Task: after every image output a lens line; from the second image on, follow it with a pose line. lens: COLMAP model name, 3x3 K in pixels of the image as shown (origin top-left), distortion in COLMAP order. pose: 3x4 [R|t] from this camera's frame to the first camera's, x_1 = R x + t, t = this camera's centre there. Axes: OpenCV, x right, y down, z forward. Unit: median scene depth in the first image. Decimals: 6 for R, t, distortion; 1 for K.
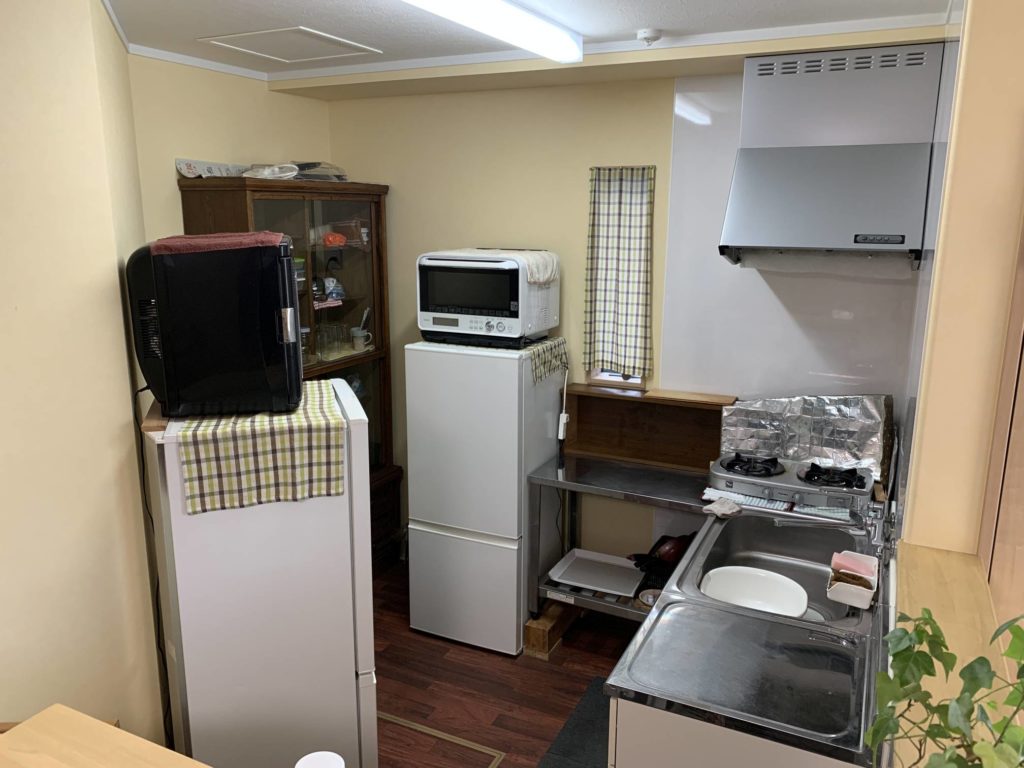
lens RADIAL K [[777.1, 0, 513.6], [0, 777.1, 383.4], [0, 0, 1]] dist [0.031945, -0.006747]
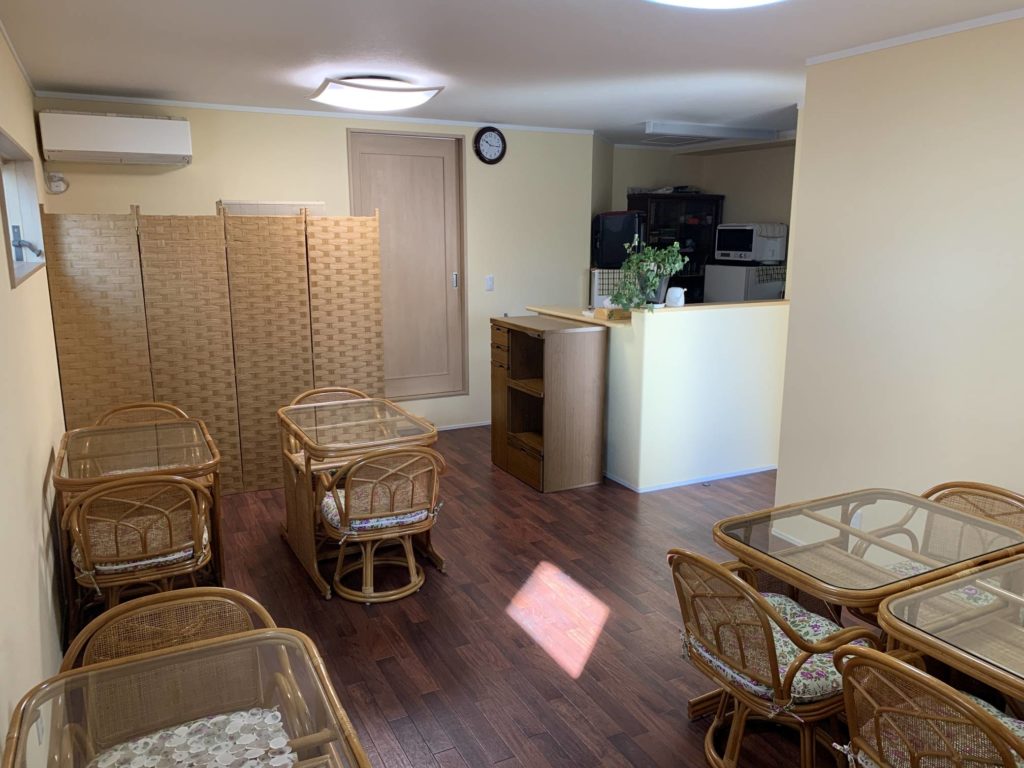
lens RADIAL K [[777.1, 0, 512.4], [0, 777.1, 385.1], [0, 0, 1]] dist [0.031945, -0.006747]
pose [[0.795167, 0.114743, -0.595435, 0.771883], [-0.130966, 0.991256, 0.016122, 0.322494], [0.592079, 0.065162, 0.803241, -1.089234]]
